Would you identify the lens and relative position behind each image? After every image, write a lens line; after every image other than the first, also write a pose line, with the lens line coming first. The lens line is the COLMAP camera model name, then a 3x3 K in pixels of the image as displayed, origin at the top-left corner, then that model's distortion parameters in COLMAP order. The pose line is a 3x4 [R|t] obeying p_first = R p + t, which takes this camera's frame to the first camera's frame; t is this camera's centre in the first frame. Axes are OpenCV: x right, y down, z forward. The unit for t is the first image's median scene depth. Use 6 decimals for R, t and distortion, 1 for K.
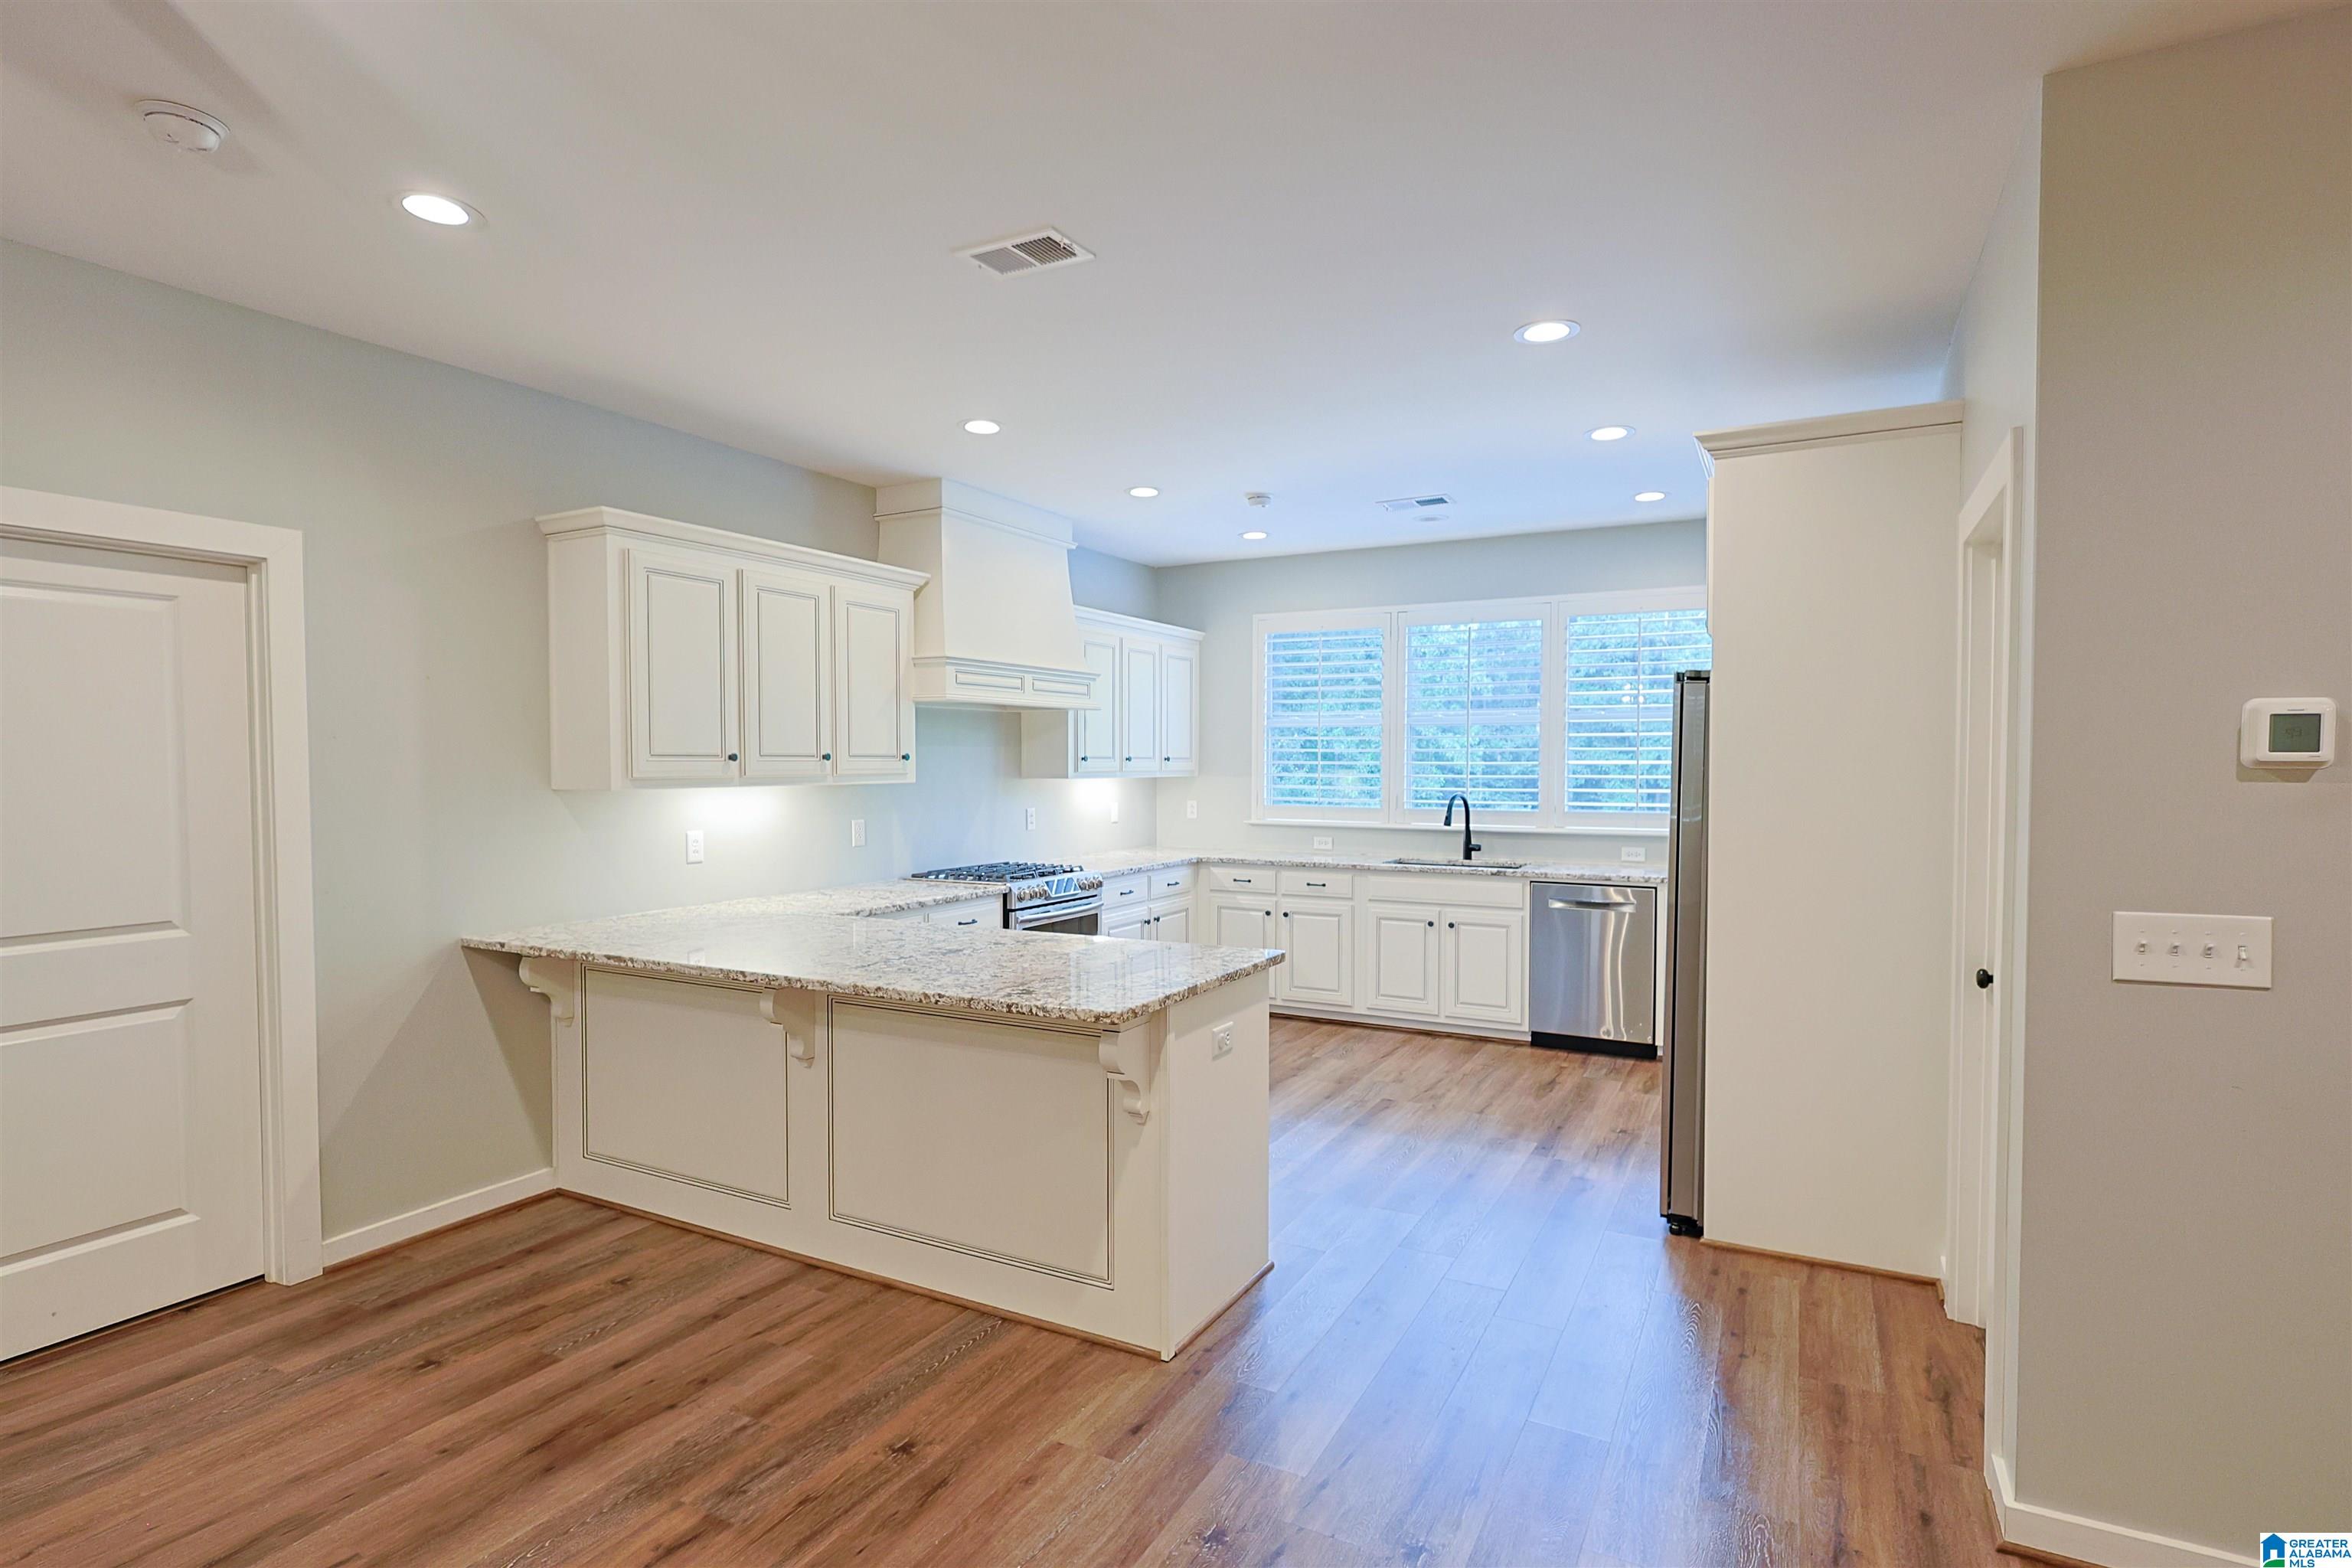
lens RADIAL K [[1174.0, 0, 1159.6], [0, 1174.0, 787.7], [0, 0, 1]] dist [0.001097, 0.000397]
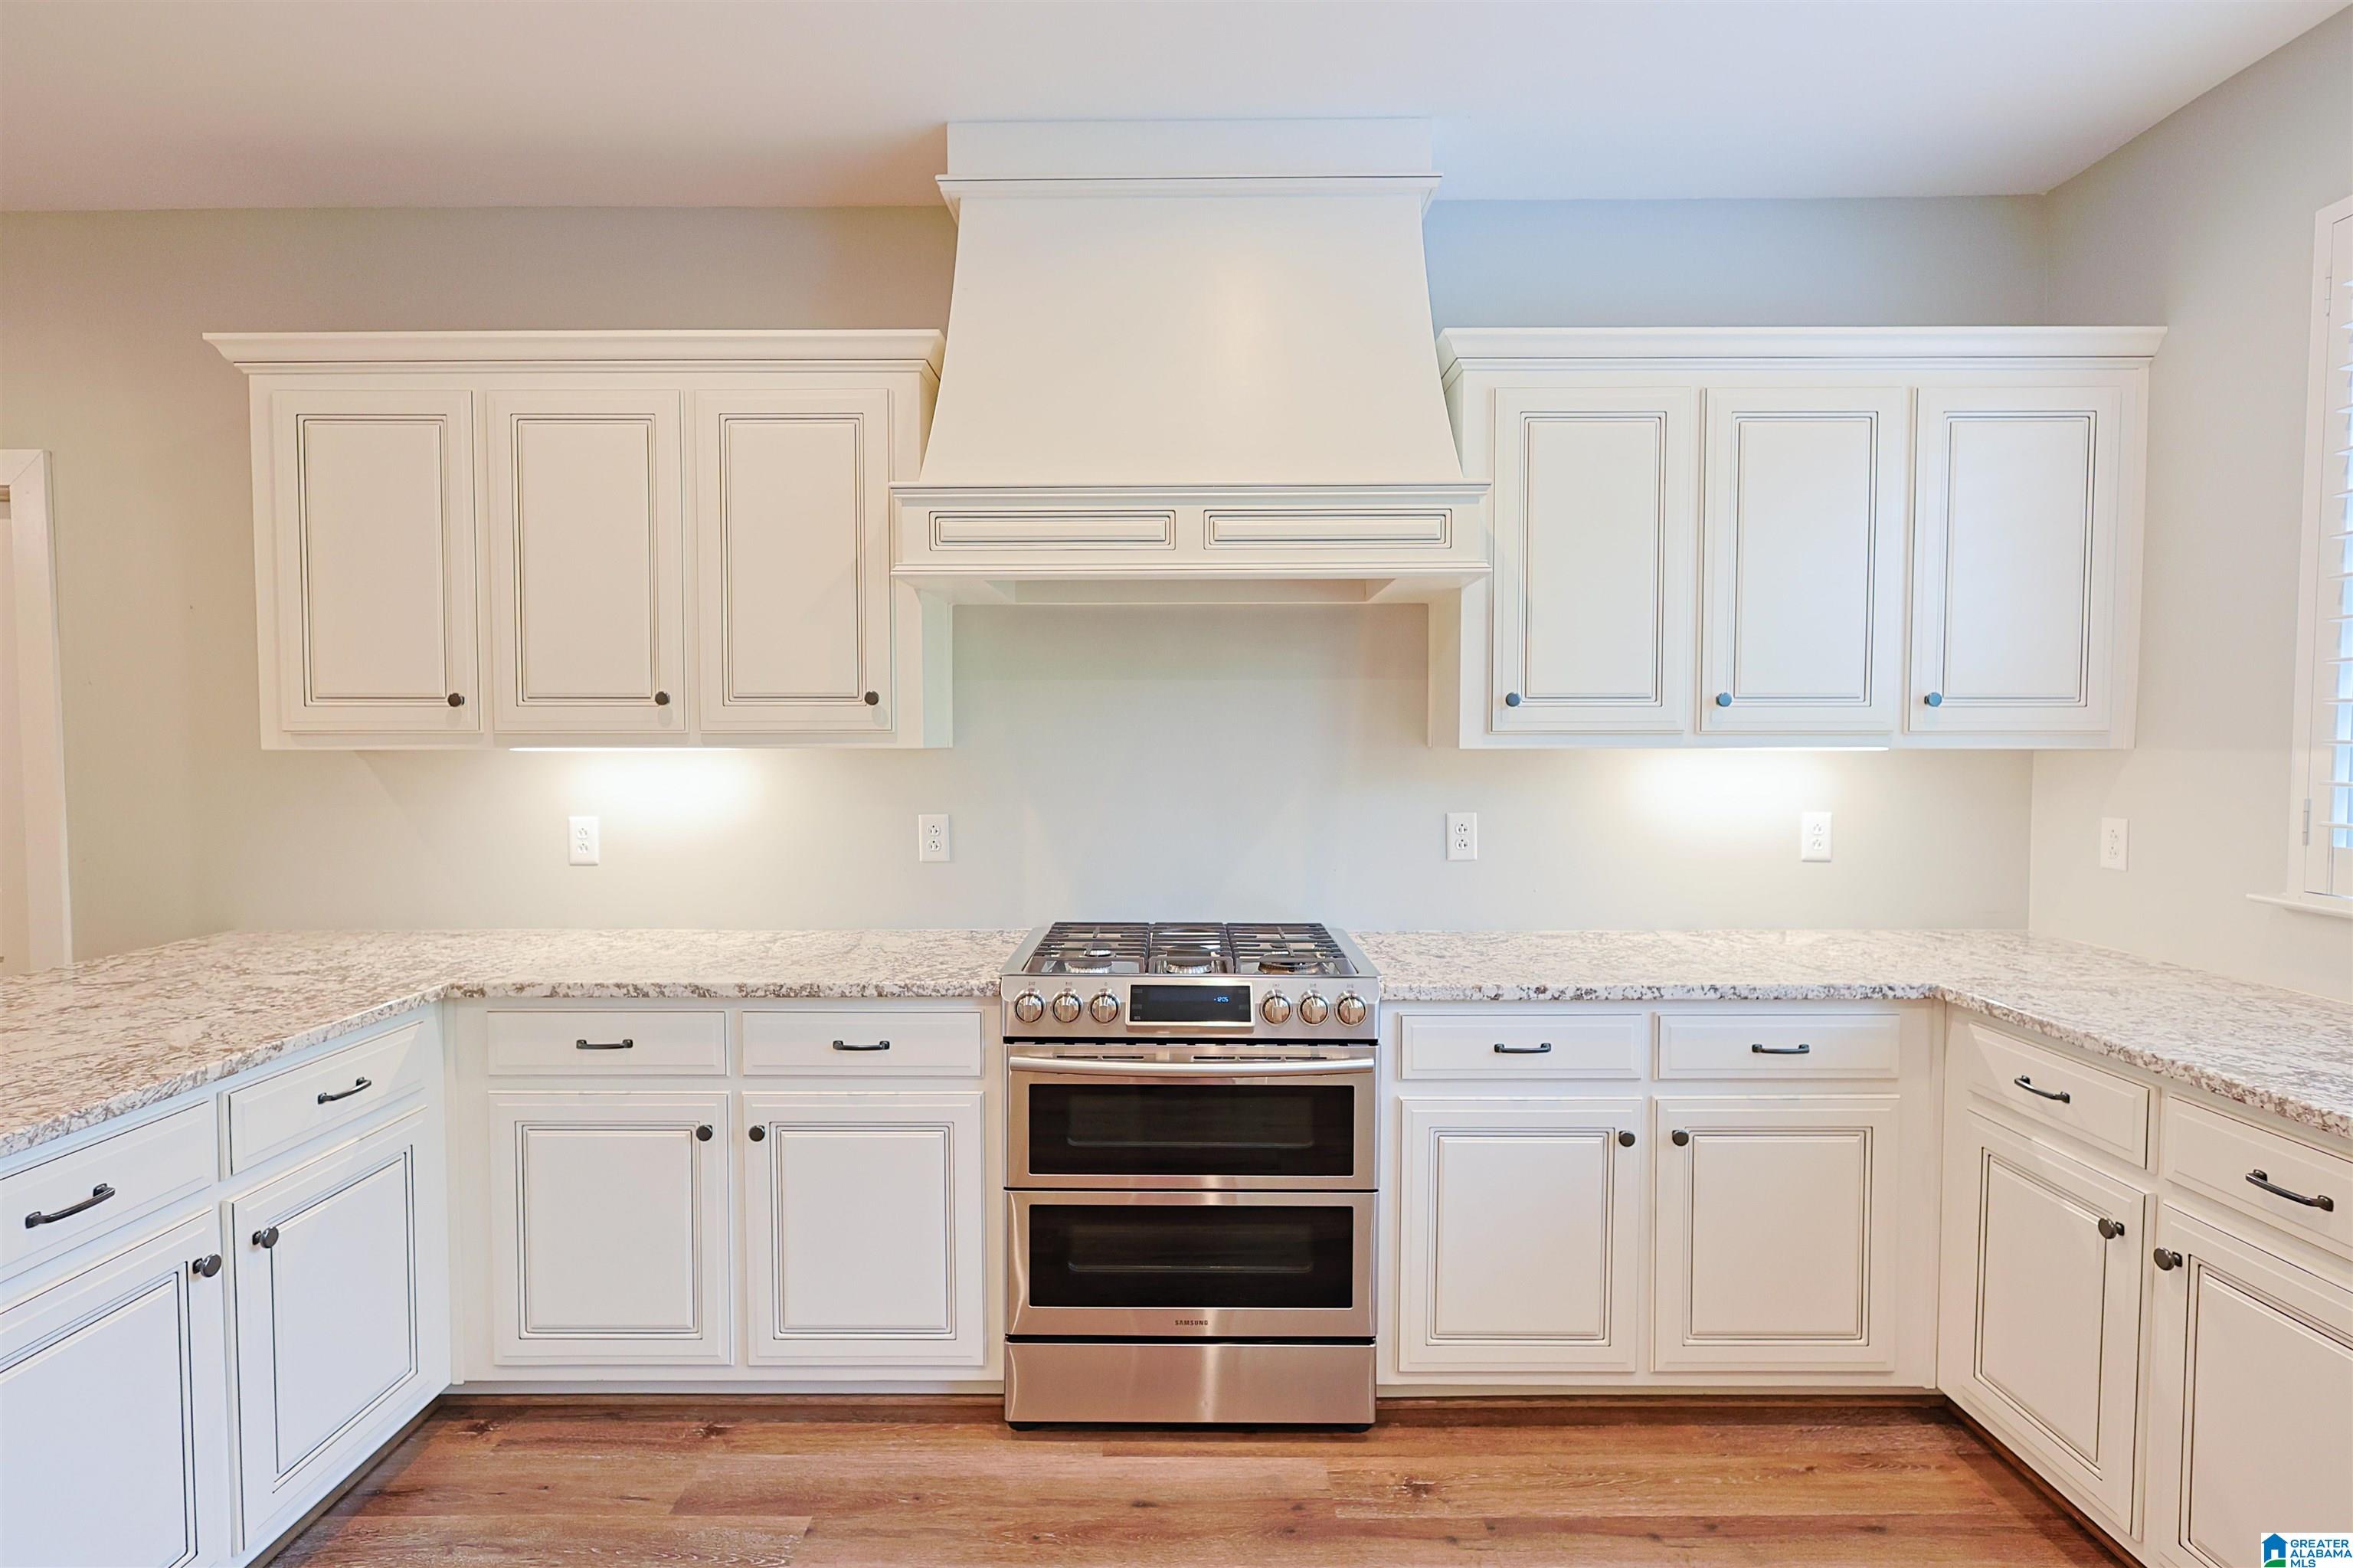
lens RADIAL K [[1174.6, 0, 1160.1], [0, 1174.6, 787.7], [0, 0, 1]] dist [0.001097, 0.000397]
pose [[0.476554, 0.035919, -0.878411, 0.252955], [-0.019336, 0.999352, 0.030375, -0.004224], [0.878933, 0.002510, 0.476939, 0.733292]]
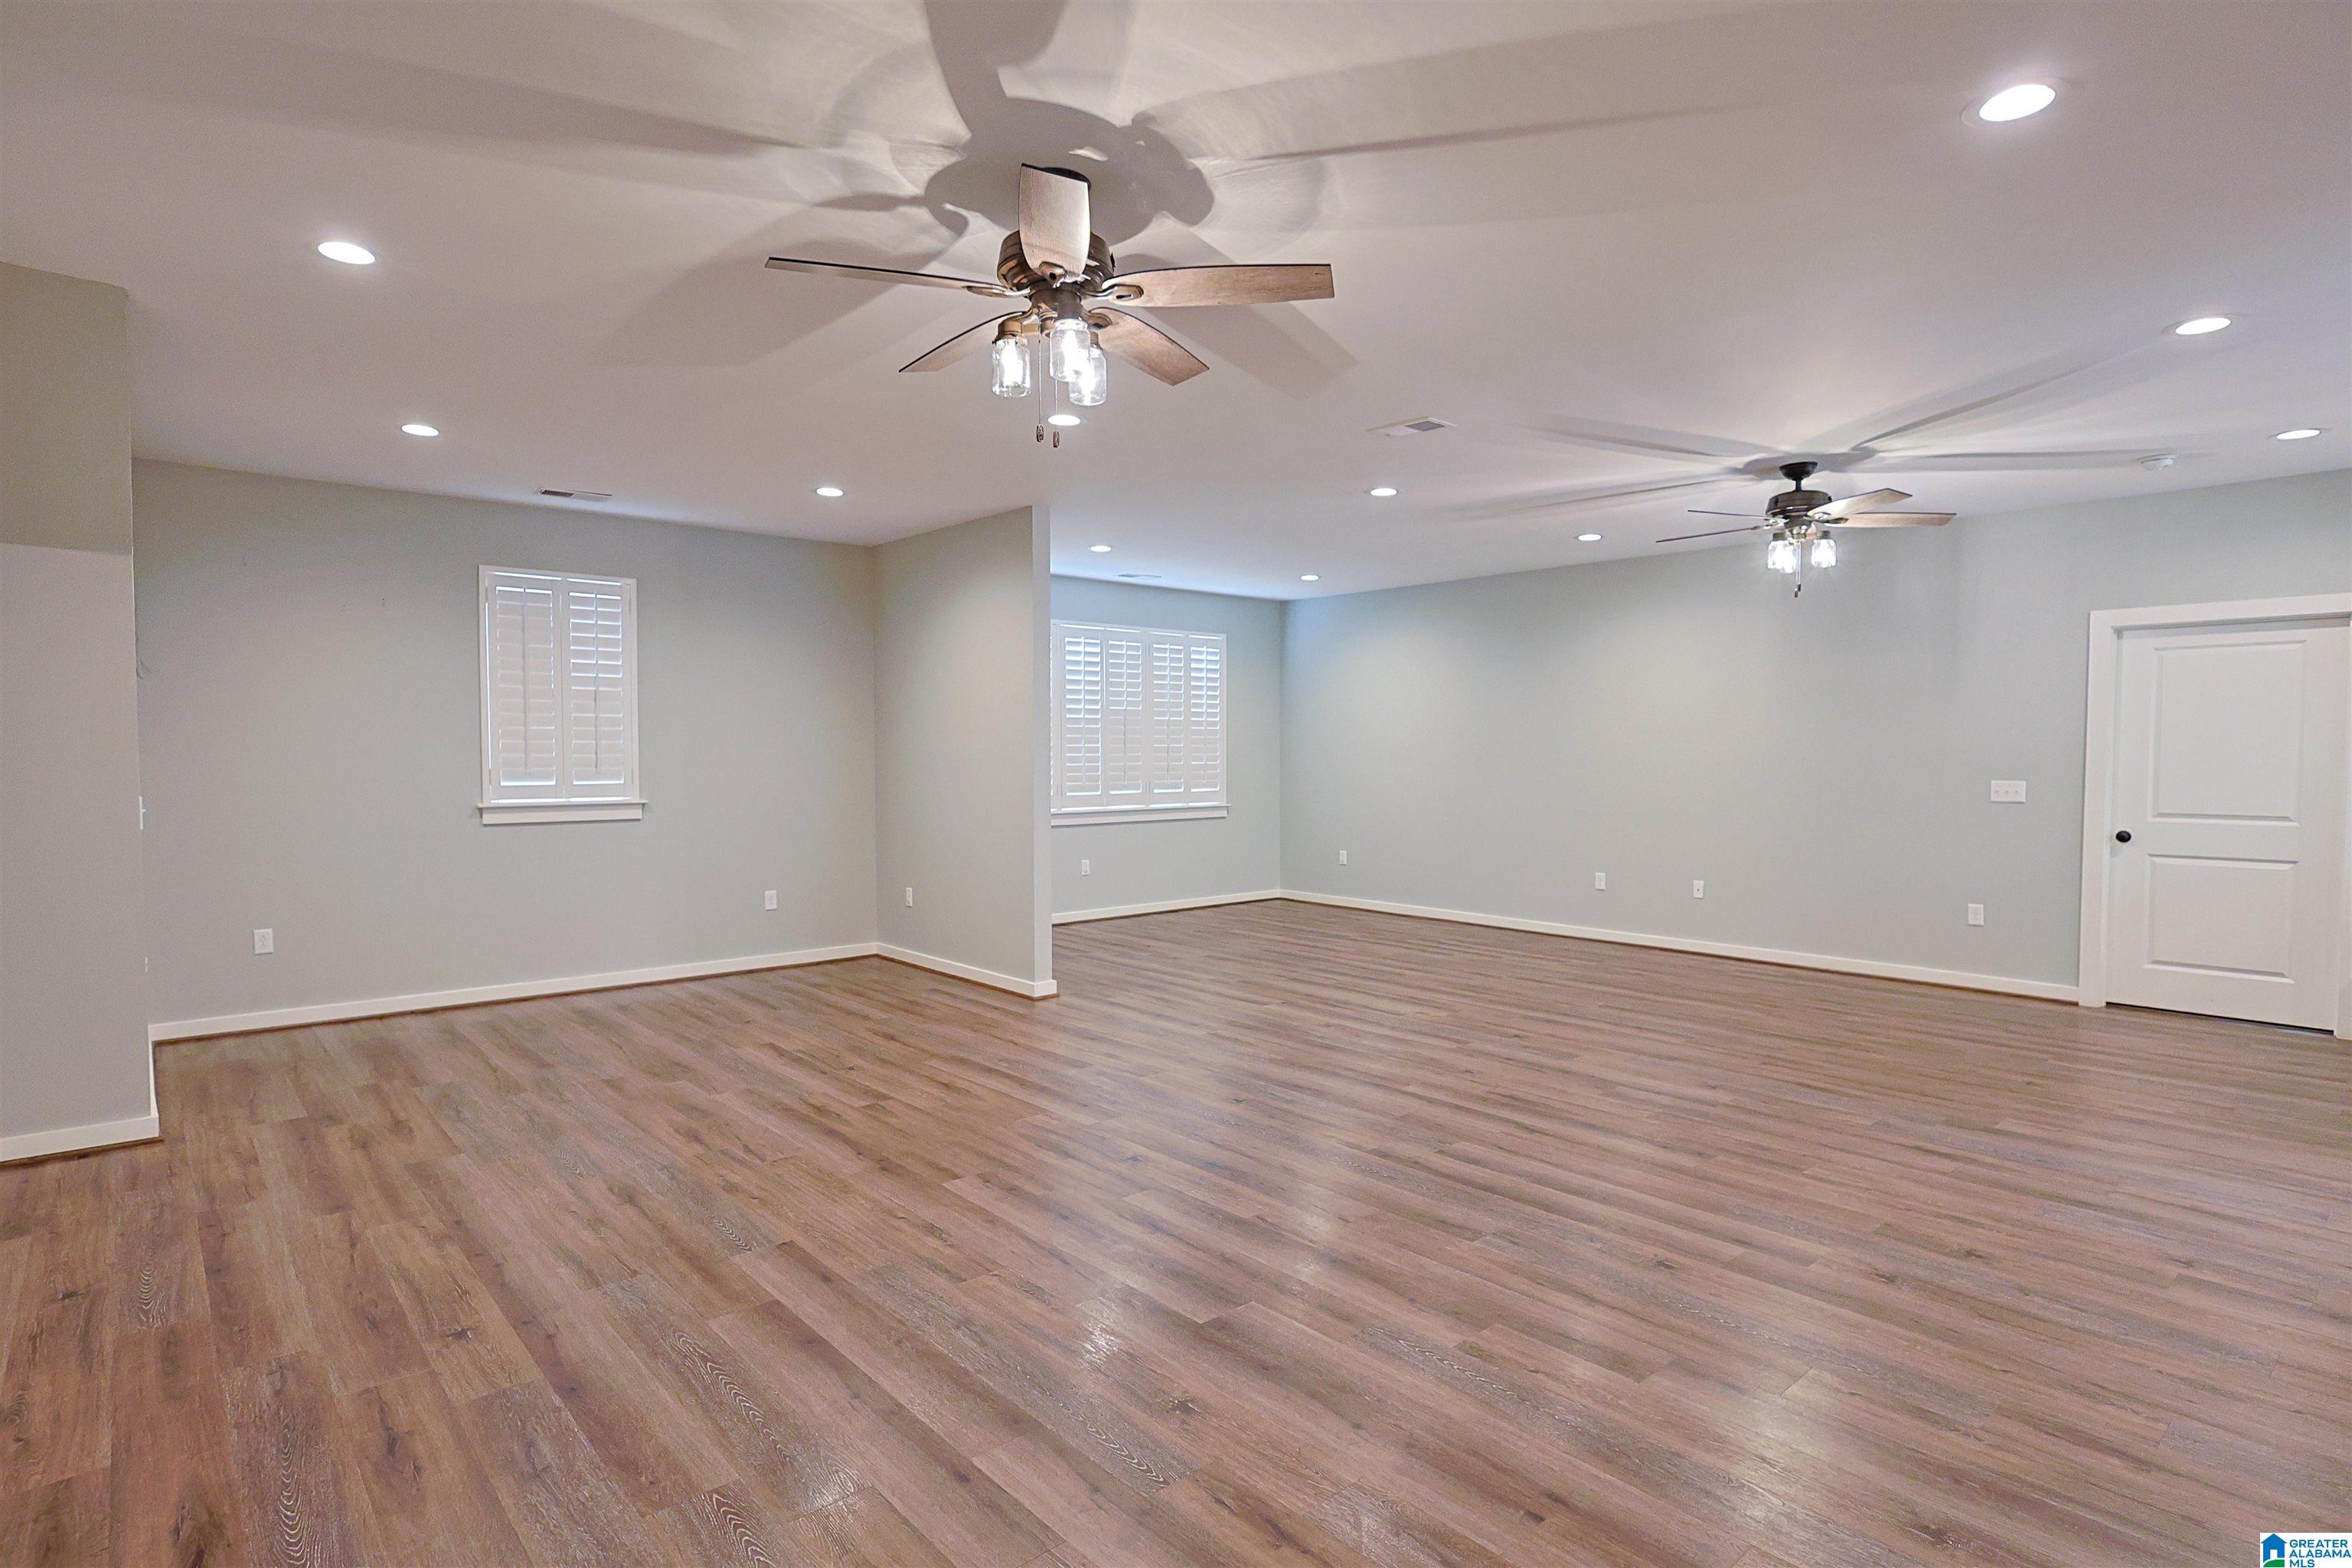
lens RADIAL K [[1198.1, 0, 1176.5], [0, 1198.1, 794.4], [0, 0, 1]] dist [0.000769, 0.000356]
pose [[-0.341336, 0.035719, -0.939262, 0.803929], [-0.020762, 0.998747, 0.045527, 0.015148], [0.939712, 0.035041, -0.340167, -0.000648]]
